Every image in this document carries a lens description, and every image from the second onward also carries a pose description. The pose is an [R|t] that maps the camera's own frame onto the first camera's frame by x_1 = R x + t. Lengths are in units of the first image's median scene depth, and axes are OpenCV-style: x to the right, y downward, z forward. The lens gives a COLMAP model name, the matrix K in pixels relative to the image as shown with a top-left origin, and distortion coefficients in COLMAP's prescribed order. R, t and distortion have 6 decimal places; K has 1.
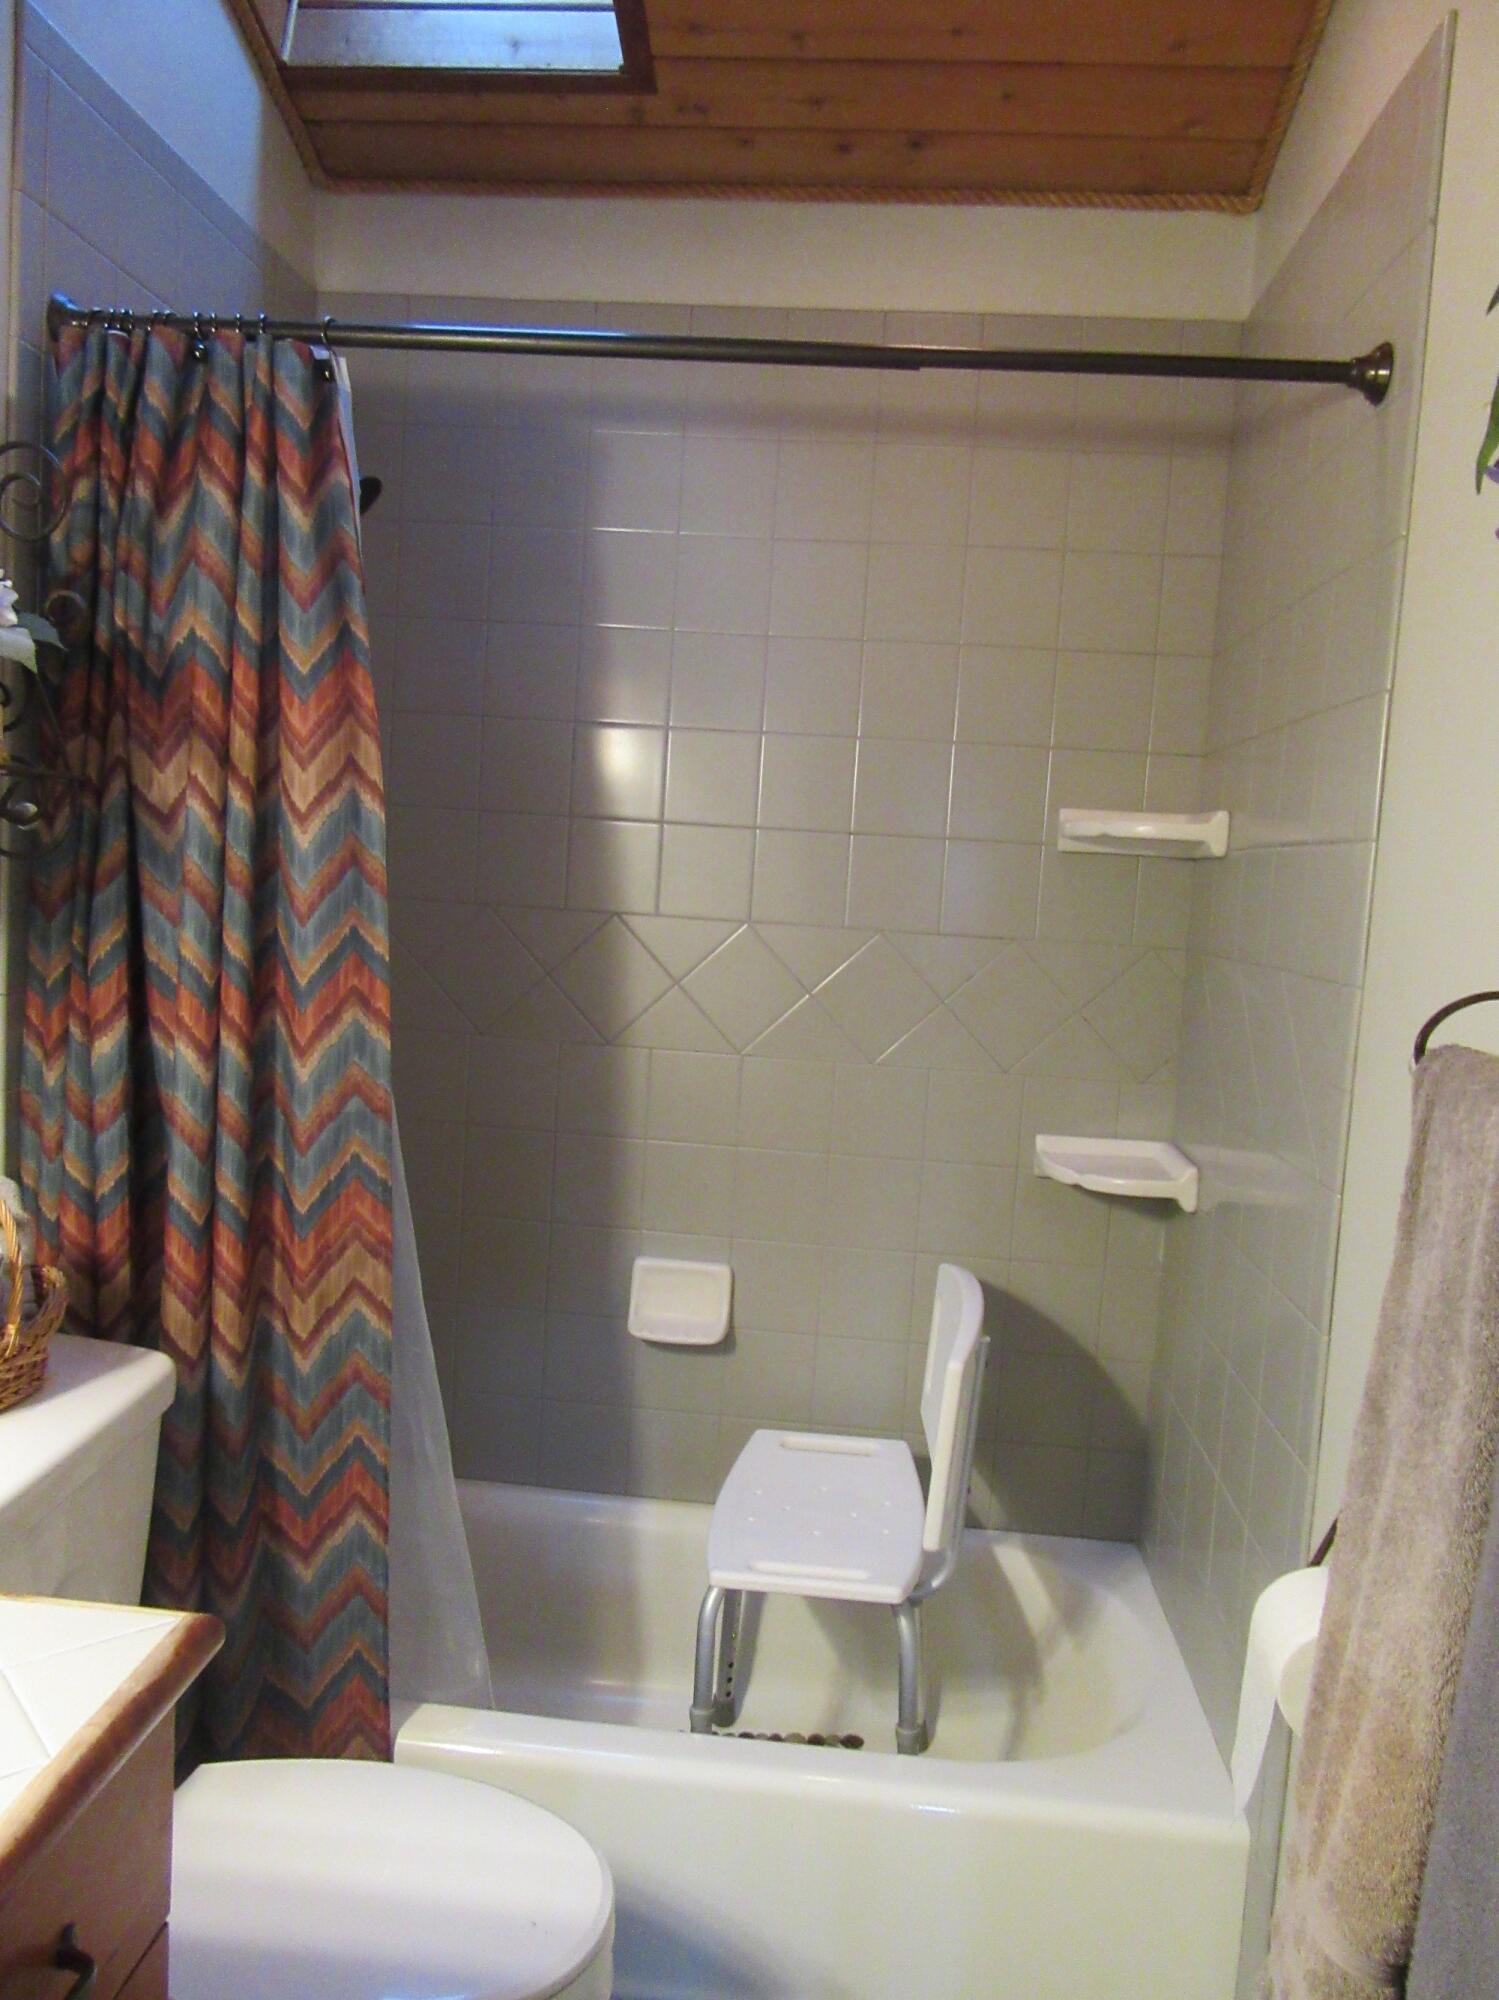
lens RADIAL K [[1479.0, 0, 748.7], [0, 1479.0, 999.6], [0, 0, 1]] dist [-0.007782, -0.002617]
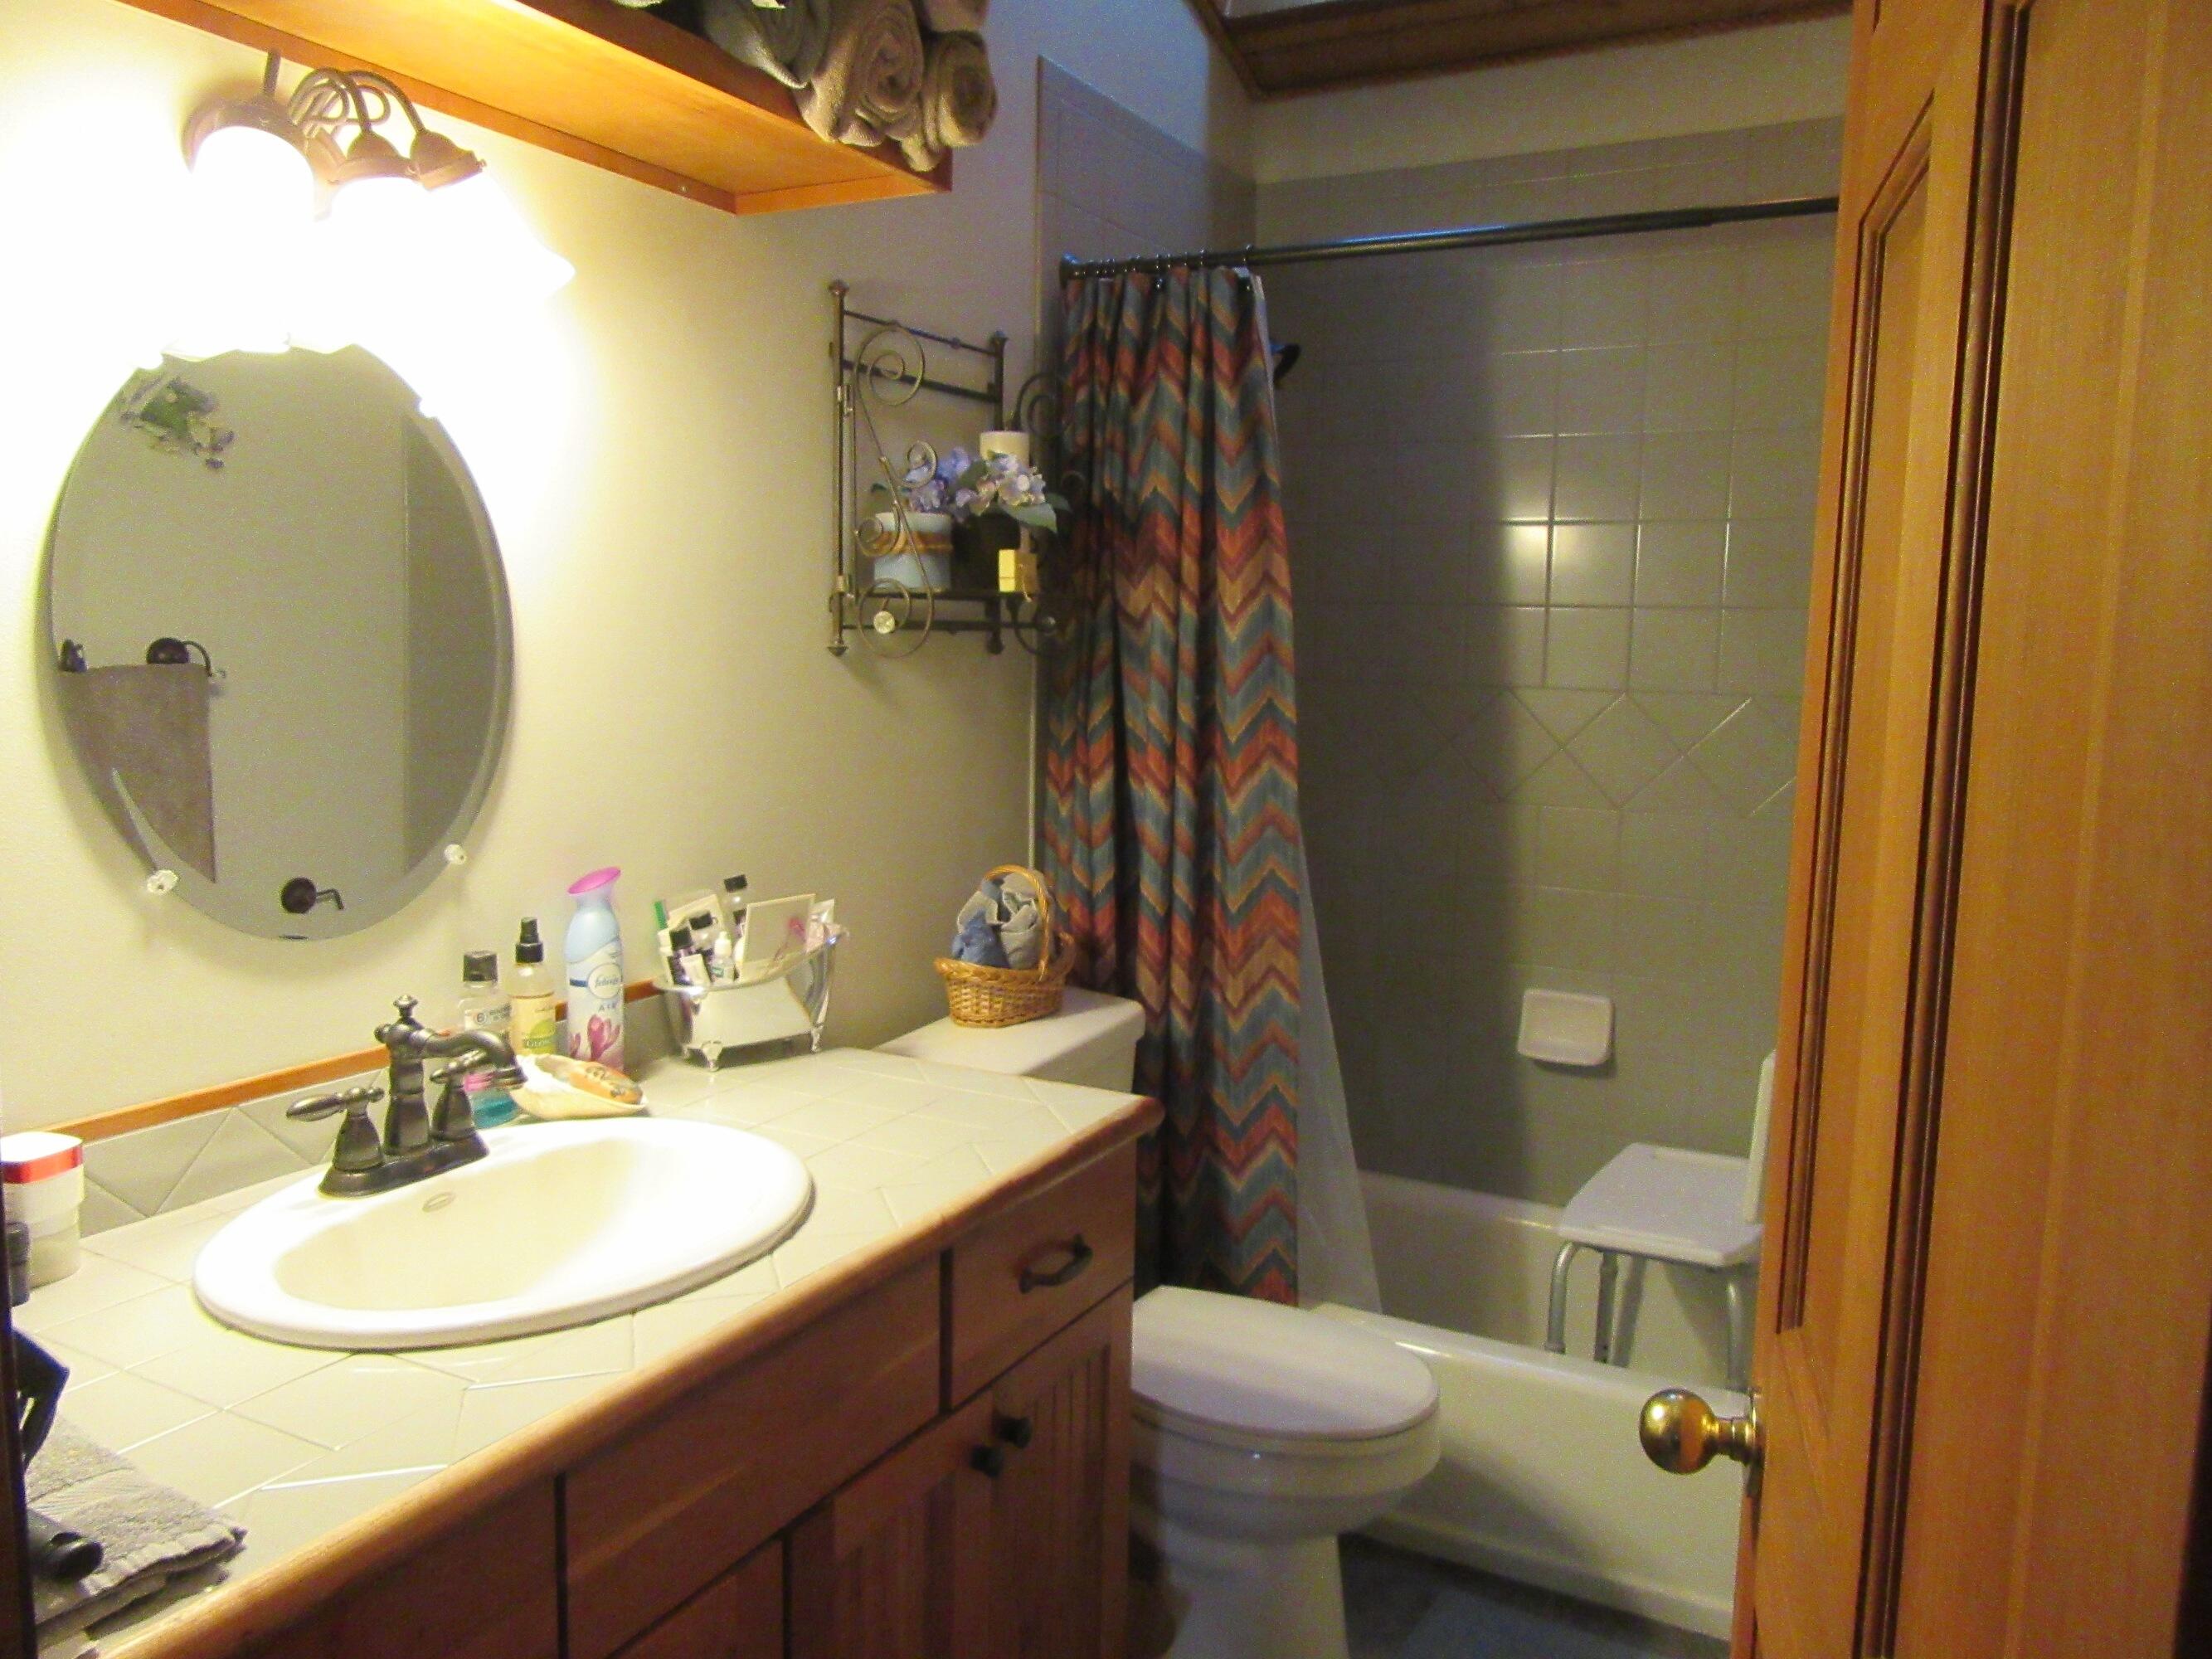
lens RADIAL K [[1635.9, 0, 1106.4], [0, 1635.9, 830.0], [0, 0, 1]] dist [-0.007782, -0.002617]
pose [[0.918458, 0.004214, -0.395495, 0.185402], [0.002391, 0.999866, 0.016204, 0.046061], [0.395511, -0.015828, 0.918325, -0.424491]]
